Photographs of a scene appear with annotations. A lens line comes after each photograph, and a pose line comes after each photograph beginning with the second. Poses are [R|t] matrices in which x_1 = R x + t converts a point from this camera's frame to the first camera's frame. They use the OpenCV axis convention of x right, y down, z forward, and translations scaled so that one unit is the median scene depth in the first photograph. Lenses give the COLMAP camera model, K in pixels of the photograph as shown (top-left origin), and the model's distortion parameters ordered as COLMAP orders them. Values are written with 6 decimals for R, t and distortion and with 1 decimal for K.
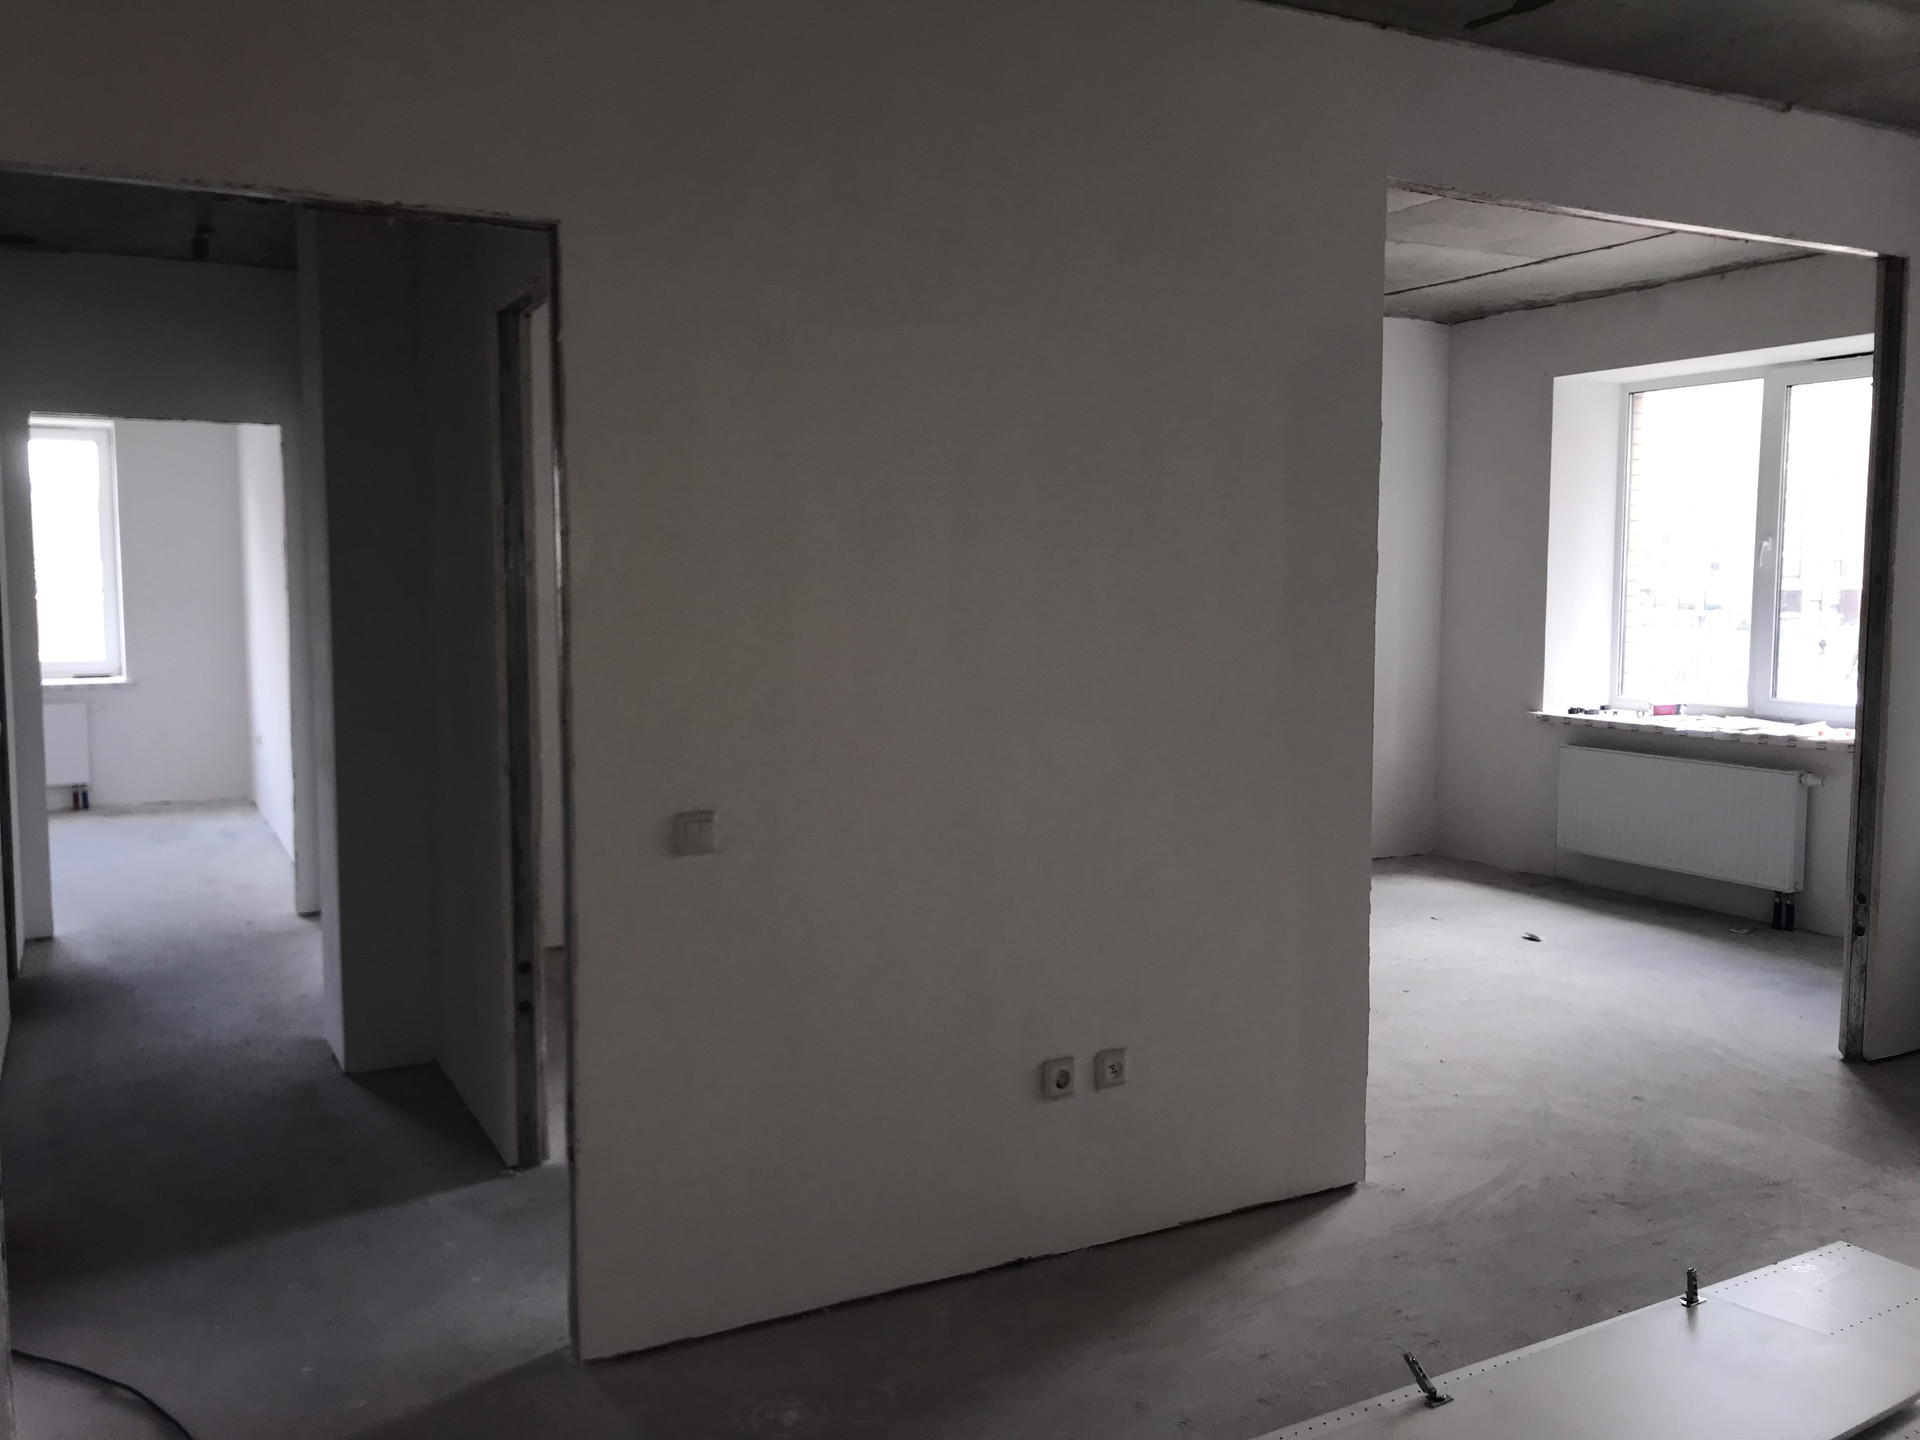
lens RADIAL K [[1598.8, 0, 958.8], [0, 1598.8, 717.2], [0, 0, 1]] dist [0.016161, 0.004998]
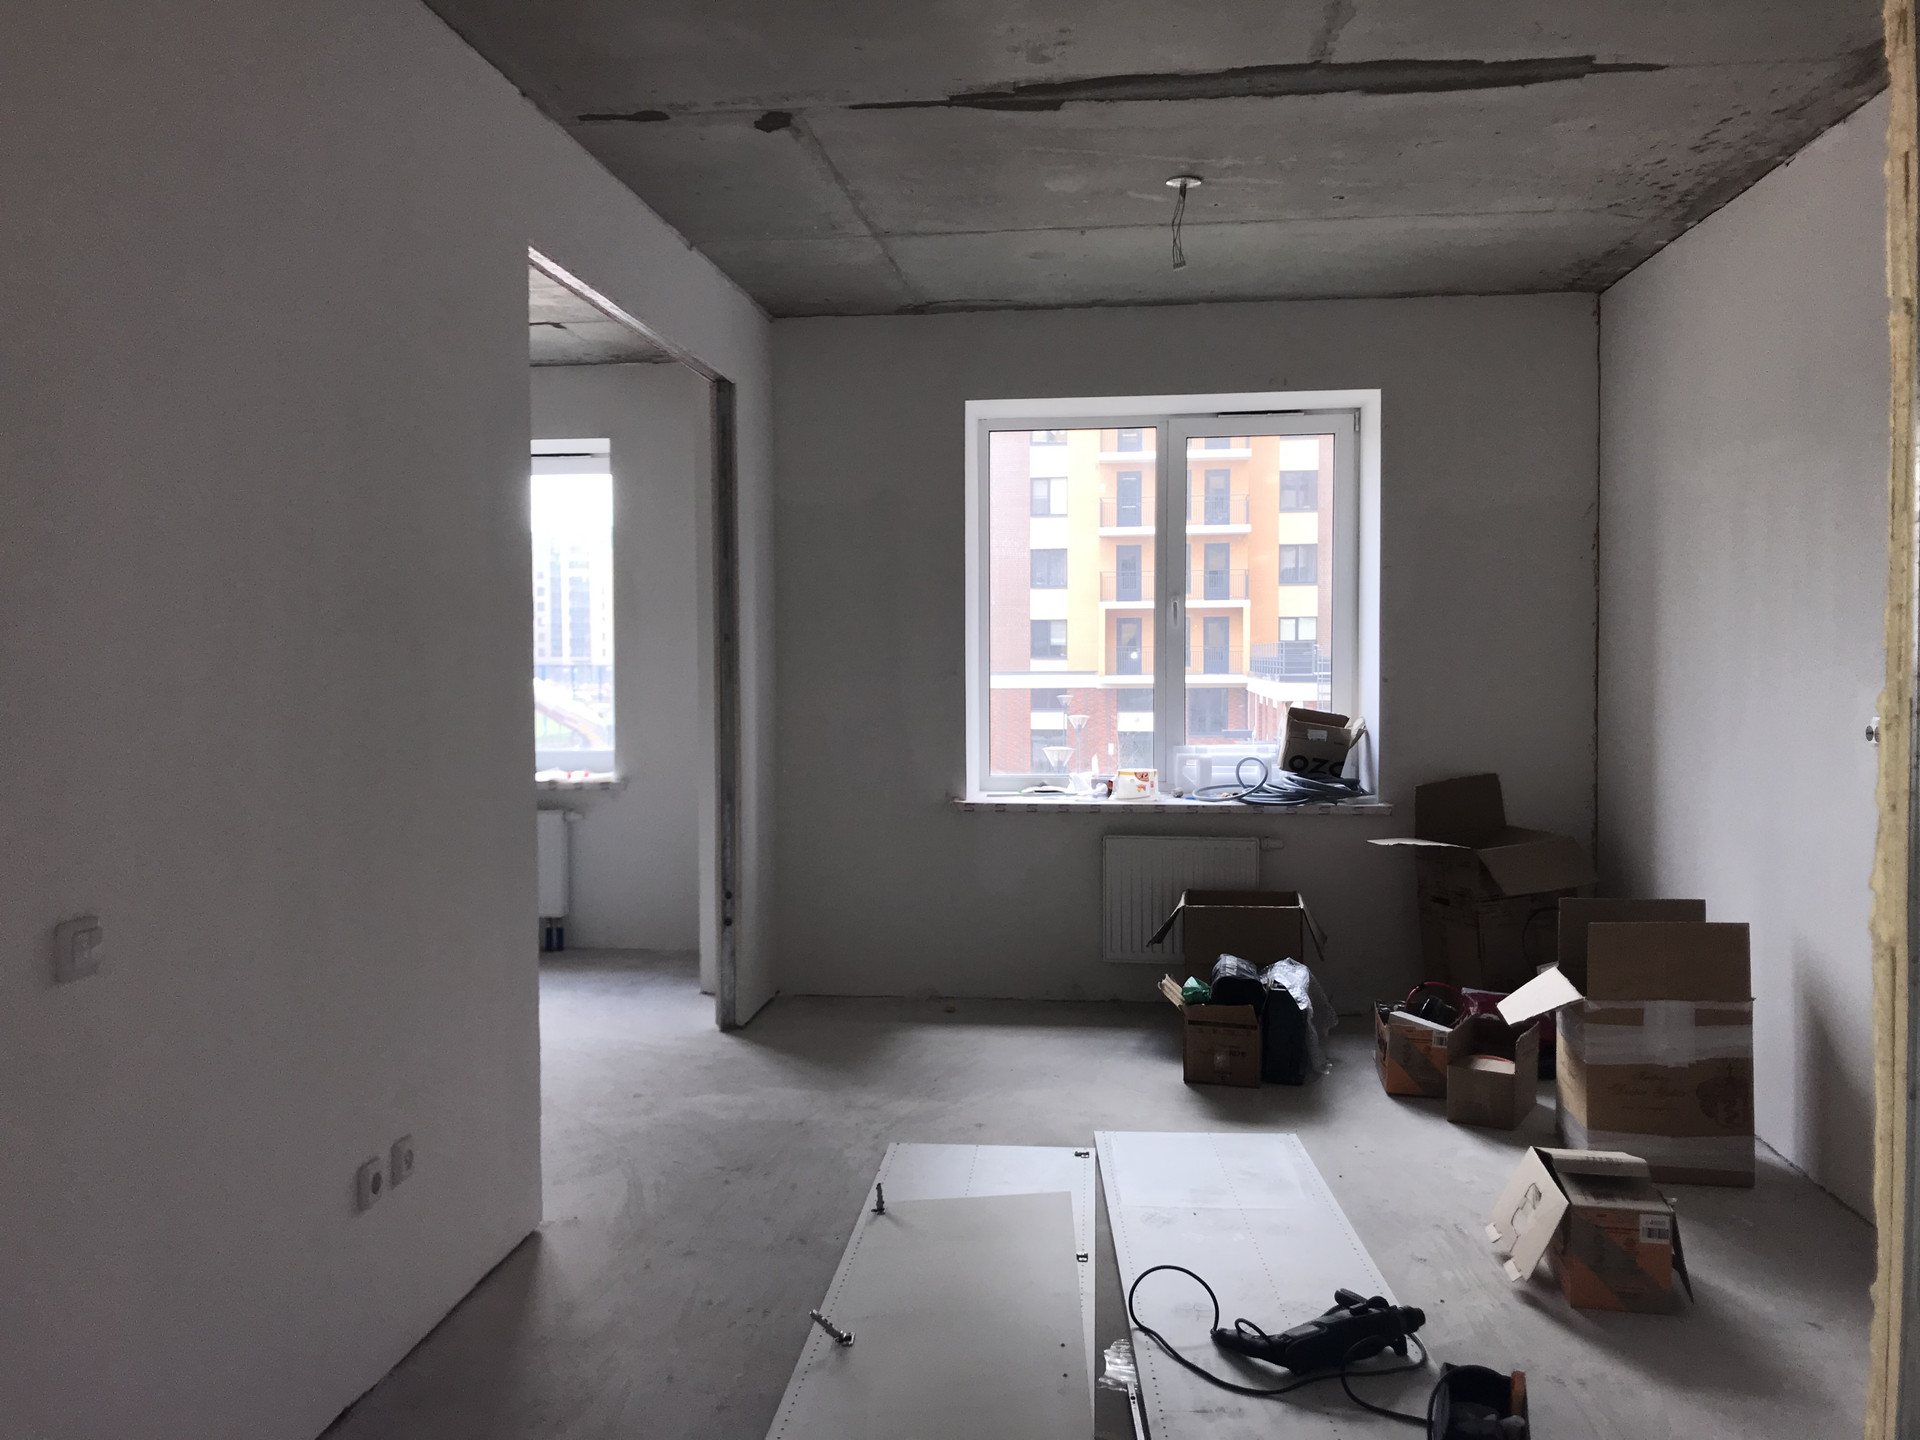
lens RADIAL K [[1585.3, 0, 961.8], [0, 1585.3, 702.7], [0, 0, 1]] dist [0.020548, -0.007841]
pose [[0.570017, -0.030450, 0.821069, -0.328134], [0.082102, 0.996422, -0.020045, 0.005373], [-0.817521, 0.078837, 0.570477, 0.153848]]
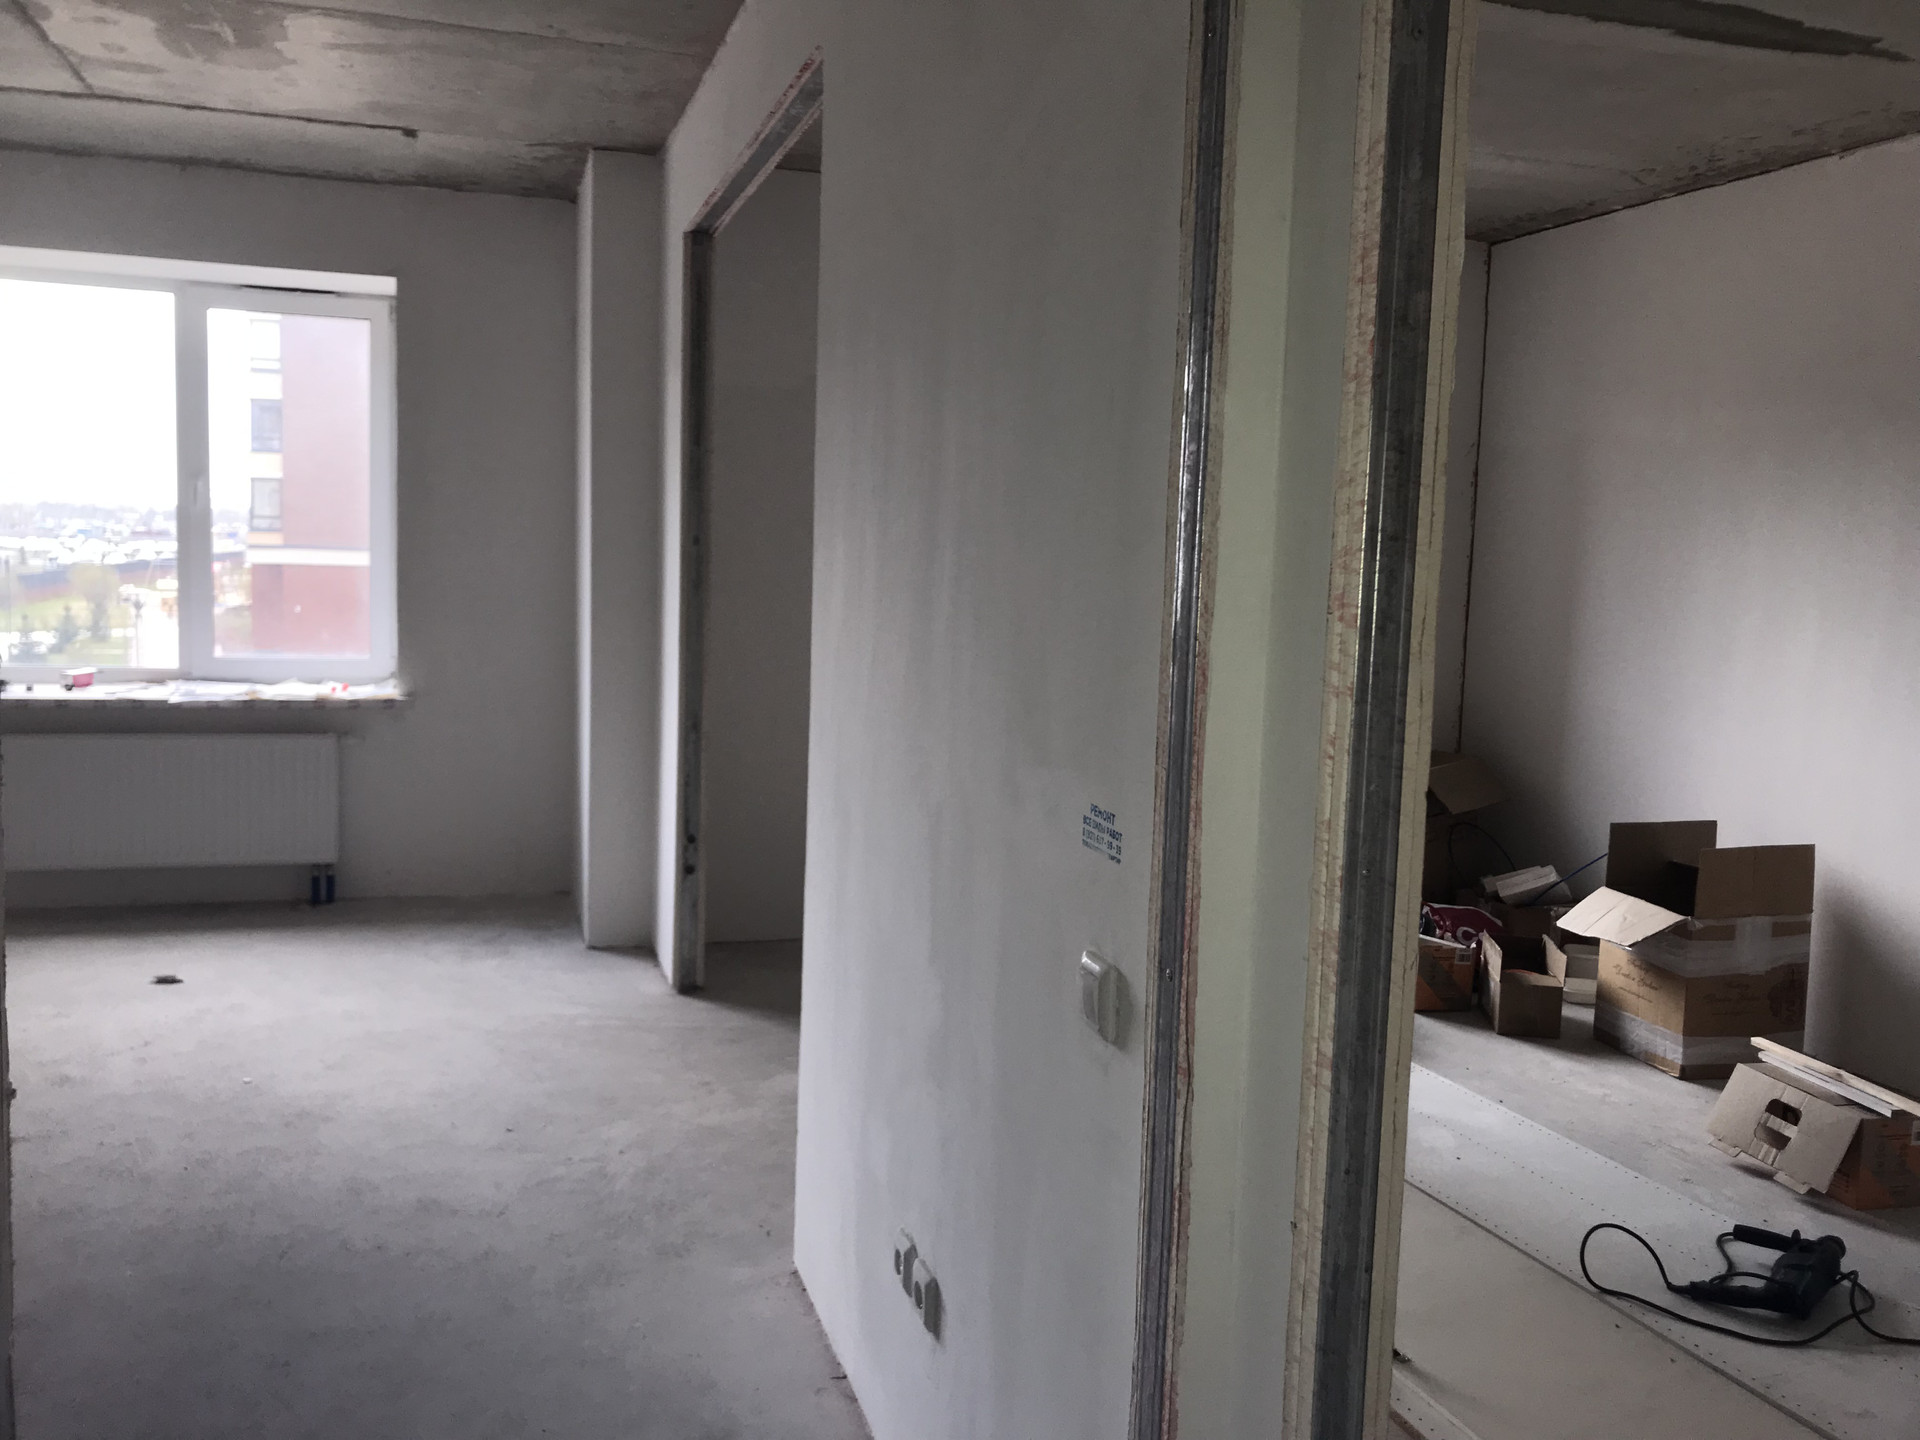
lens RADIAL K [[1585.3, 0, 961.8], [0, 1585.3, 702.7], [0, 0, 1]] dist [0.020548, -0.007841]
pose [[0.193786, -0.092143, 0.976707, -0.421959], [0.056935, 0.994958, 0.082569, -0.053552], [-0.979390, 0.039608, 0.198055, 0.618016]]
